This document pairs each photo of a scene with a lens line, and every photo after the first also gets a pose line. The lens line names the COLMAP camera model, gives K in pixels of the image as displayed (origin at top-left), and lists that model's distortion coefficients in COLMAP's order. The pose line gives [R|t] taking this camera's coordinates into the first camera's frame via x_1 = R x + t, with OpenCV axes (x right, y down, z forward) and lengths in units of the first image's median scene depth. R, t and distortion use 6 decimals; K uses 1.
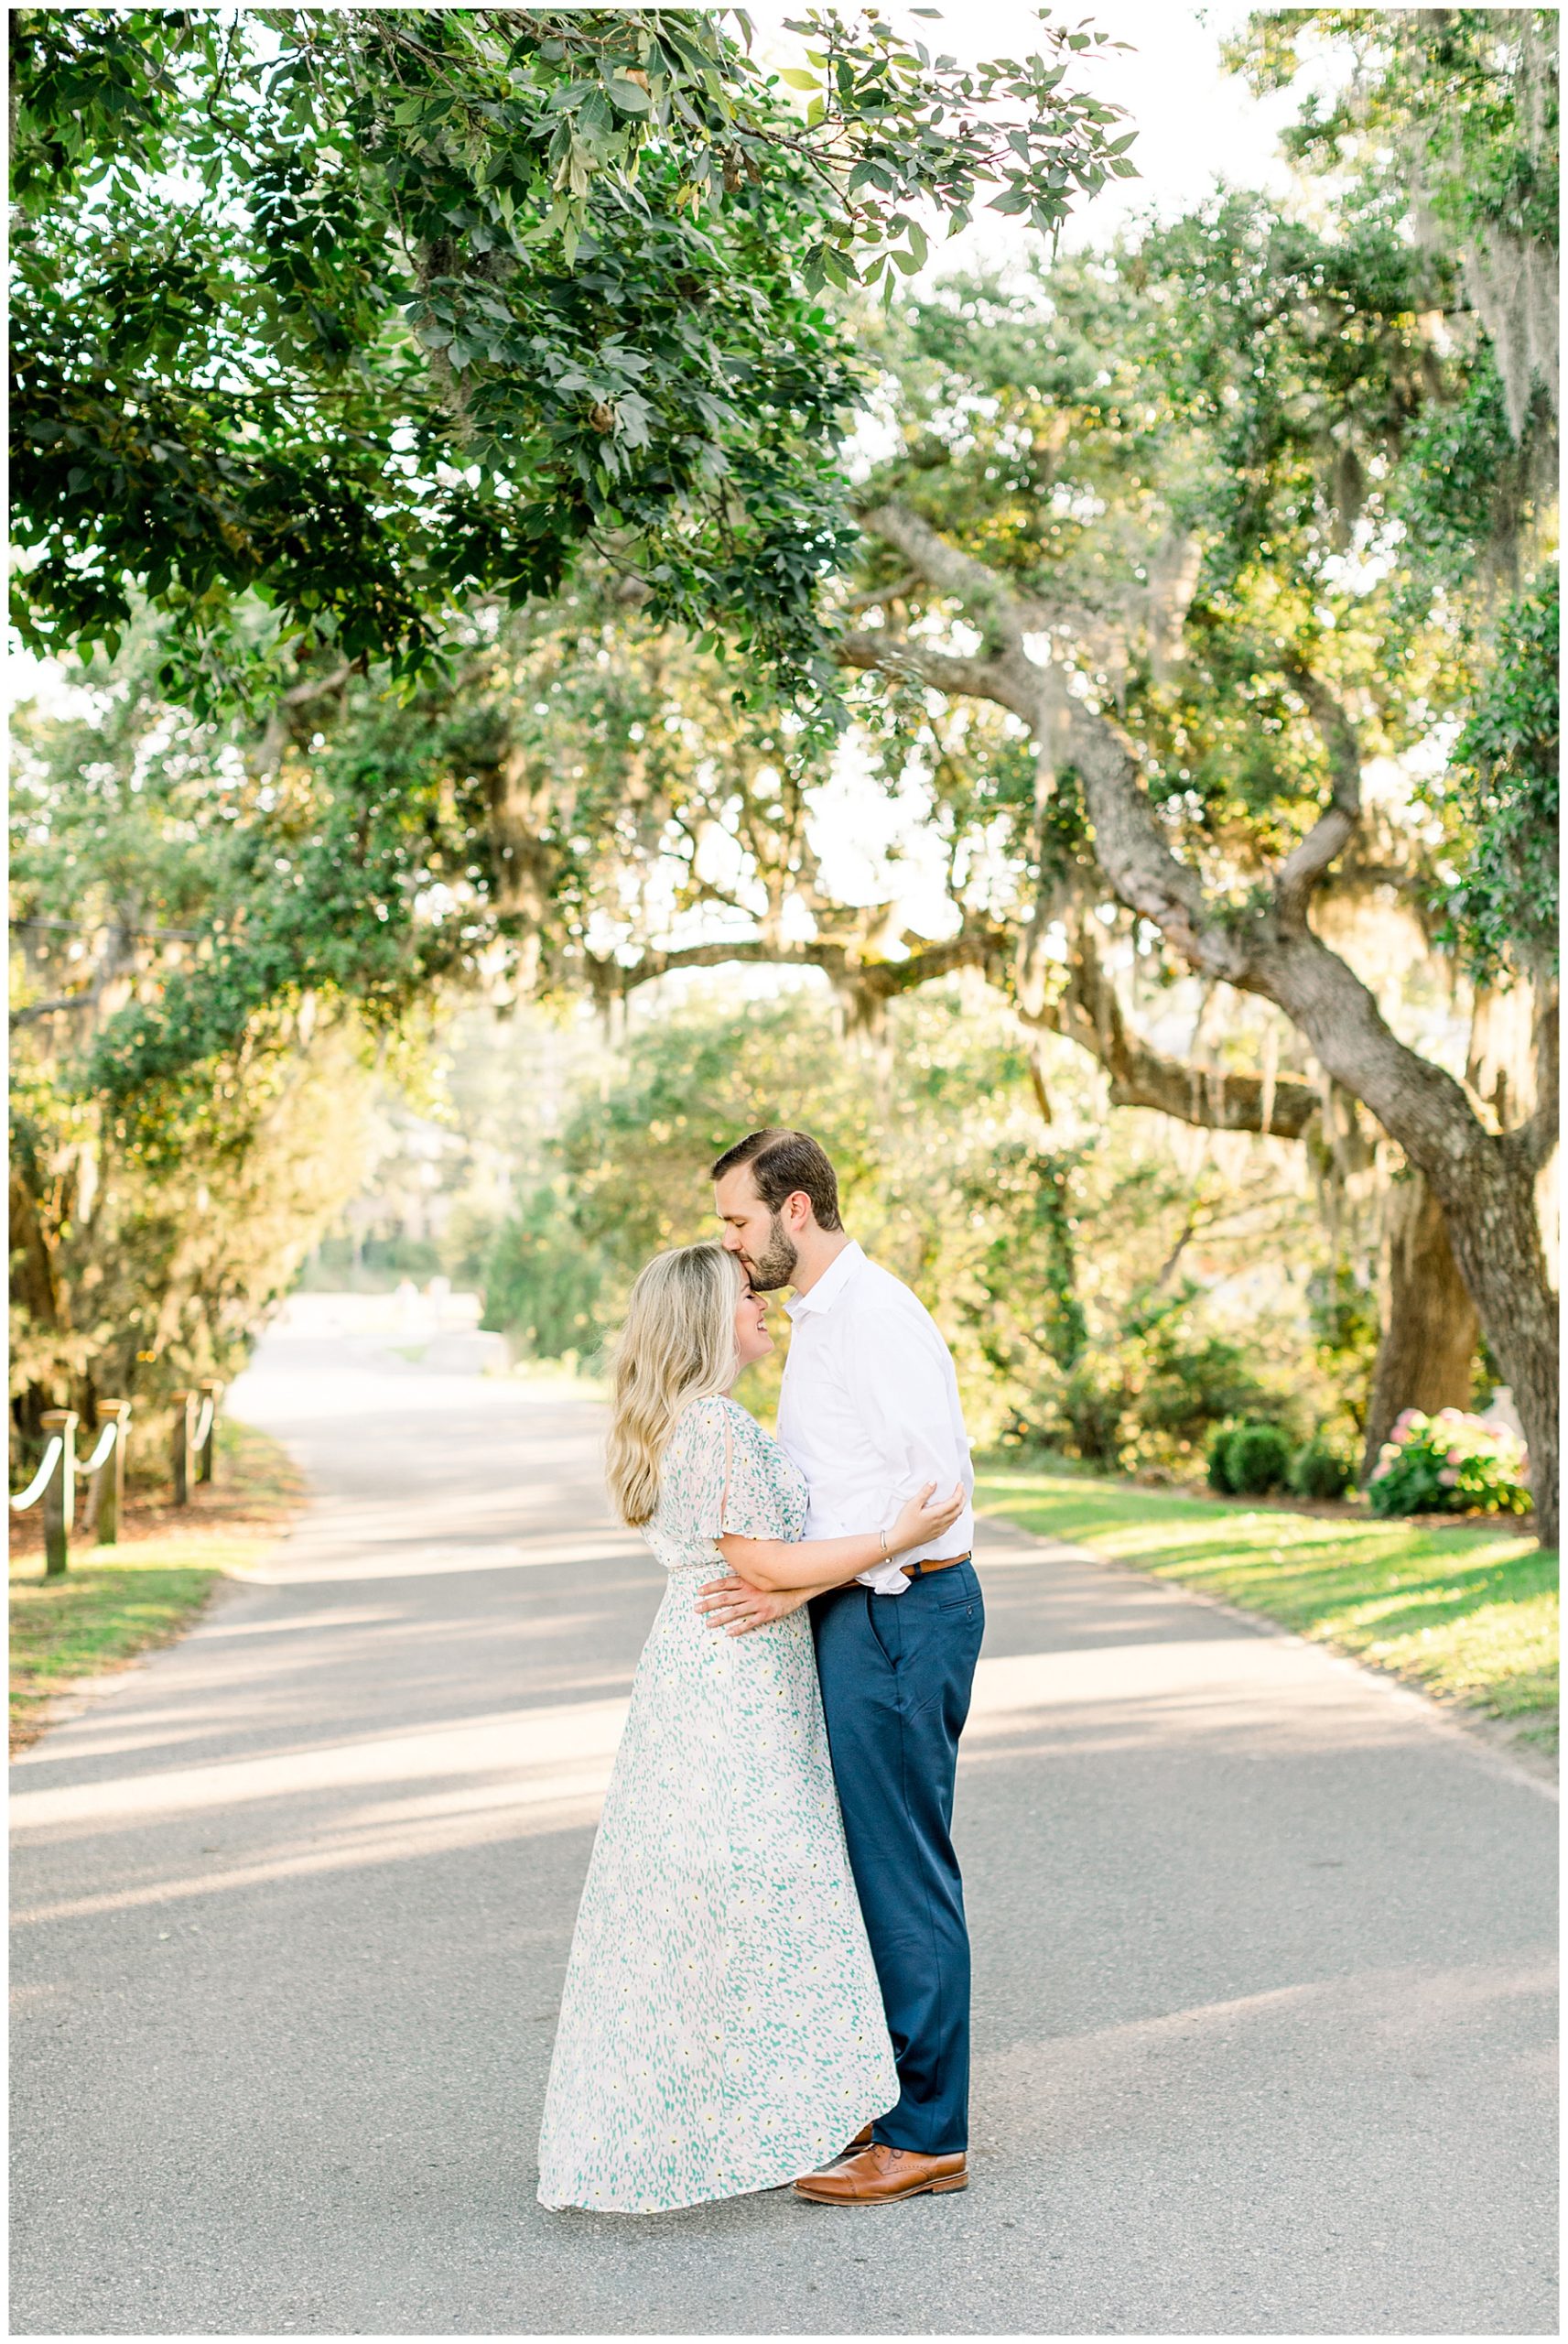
lens RADIAL K [[2130.8, 0, 786.6], [0, 2130.8, 1227.1], [0, 0, 1]] dist [-0.002206, -0.000171]
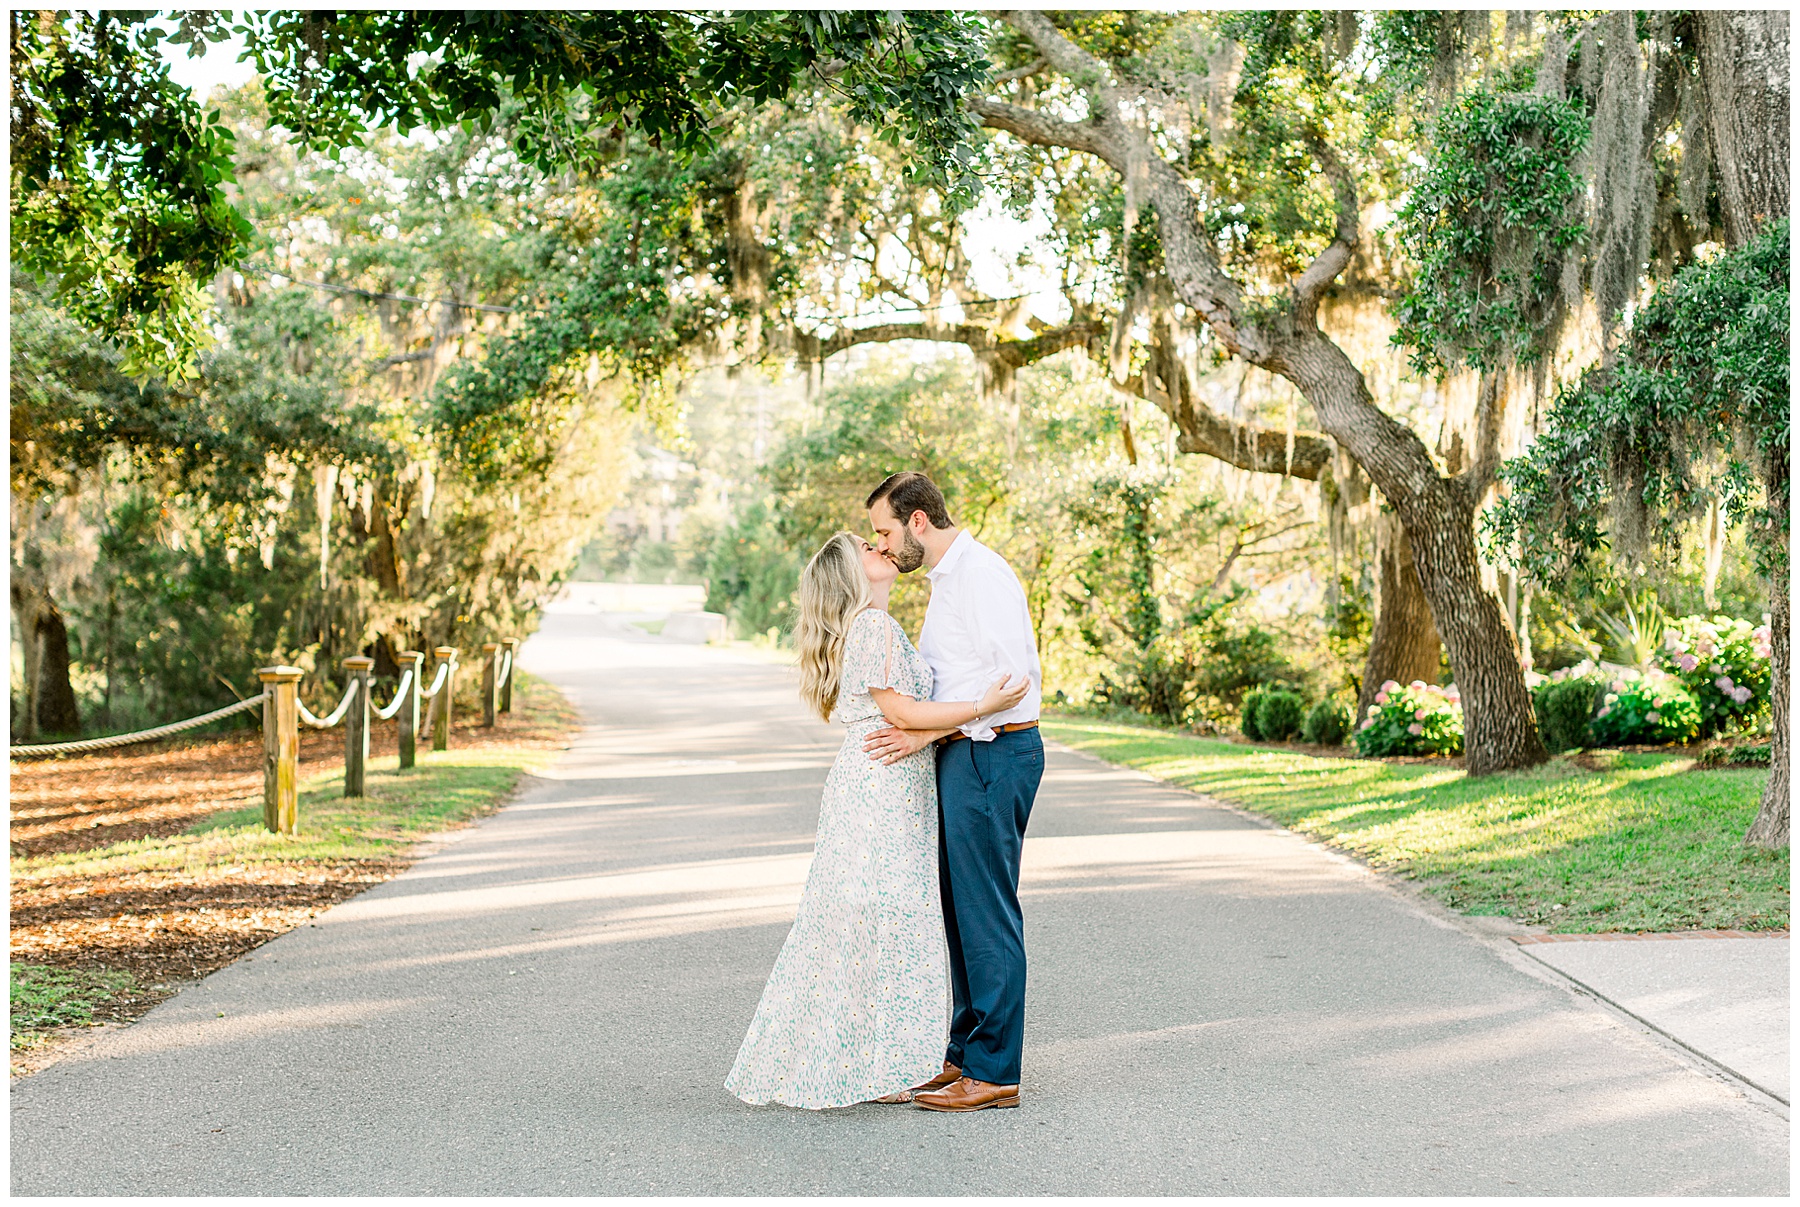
lens RADIAL K [[1783.9, 0, 926.8], [0, 1783.9, 603.3], [0, 0, 1]] dist [0.003753, -0.007367]
pose [[0.999593, 0.026334, -0.010926, 0.007589], [-0.025995, 0.999209, 0.030103, 0.009986], [0.011710, -0.029807, 0.999487, -0.147566]]
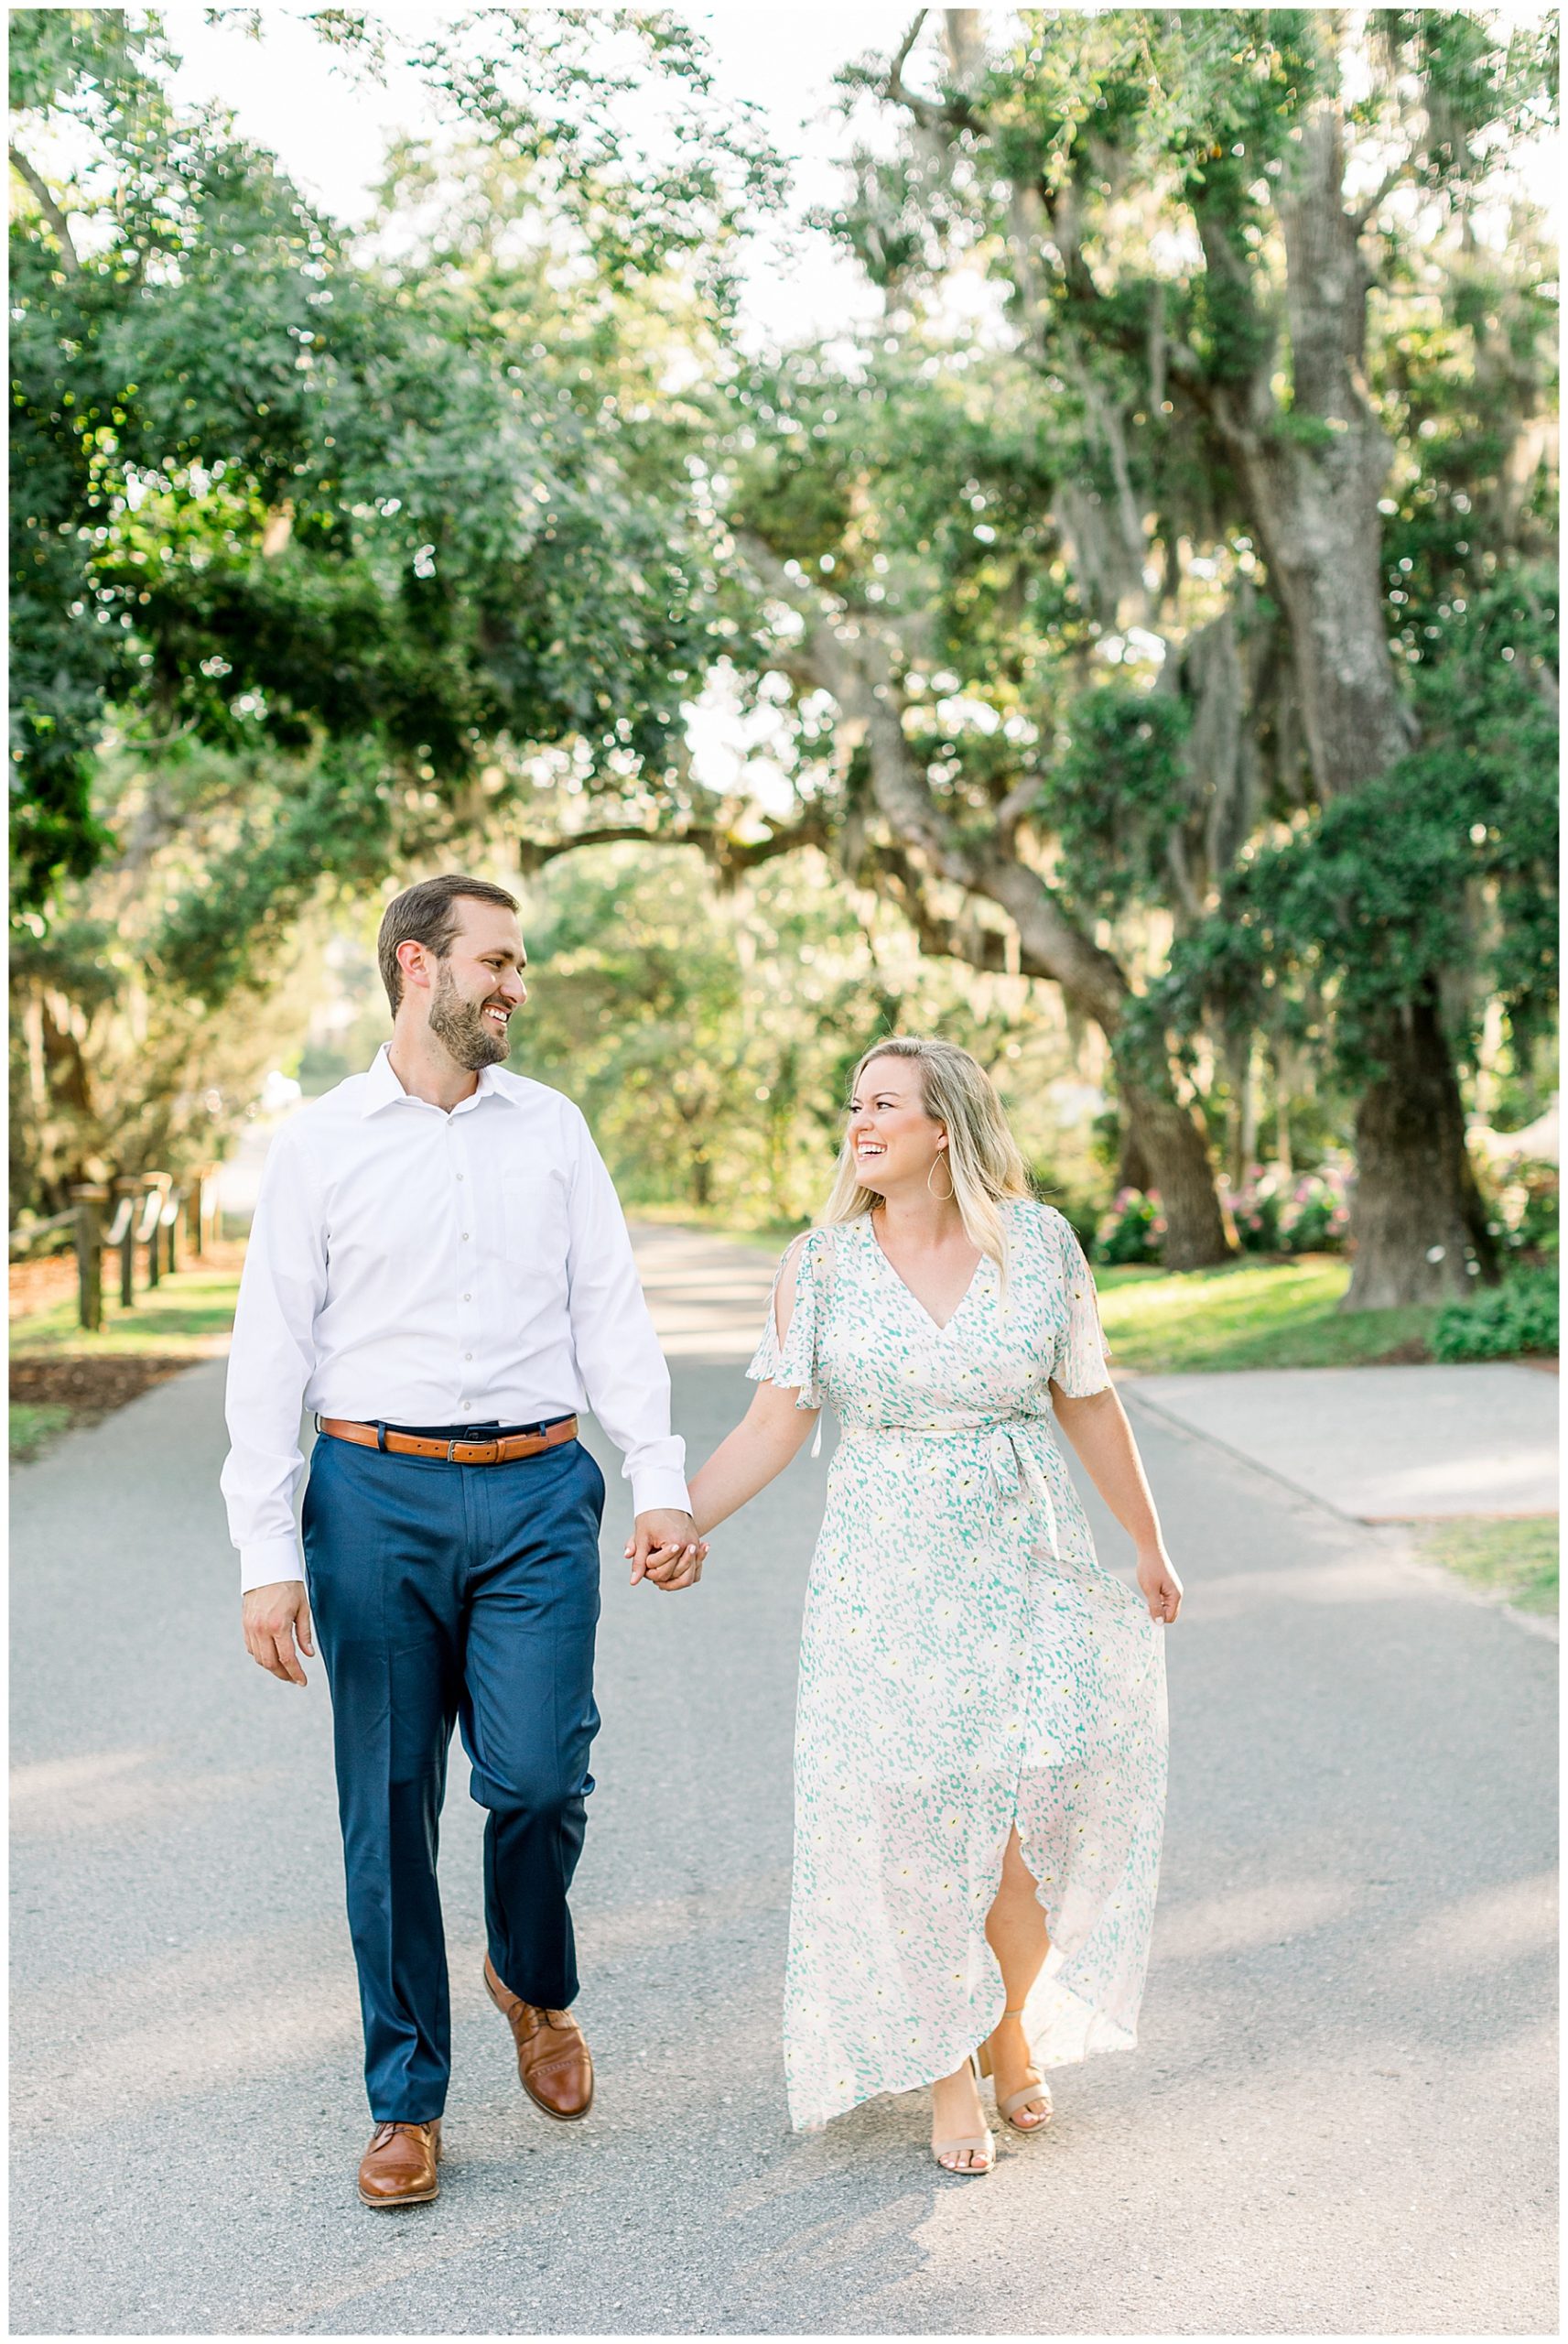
lens RADIAL K [[3846.3, 0, 812.3], [0, 3846.3, 1280.6], [0, 0, 1]] dist [0.023515, -0.009733]
pose [[0.999689, 0.008275, 0.023531, 0.037628], [-0.010036, 0.997076, 0.075753, -0.039640], [-0.022836, -0.075965, 0.996849, -1.438034]]
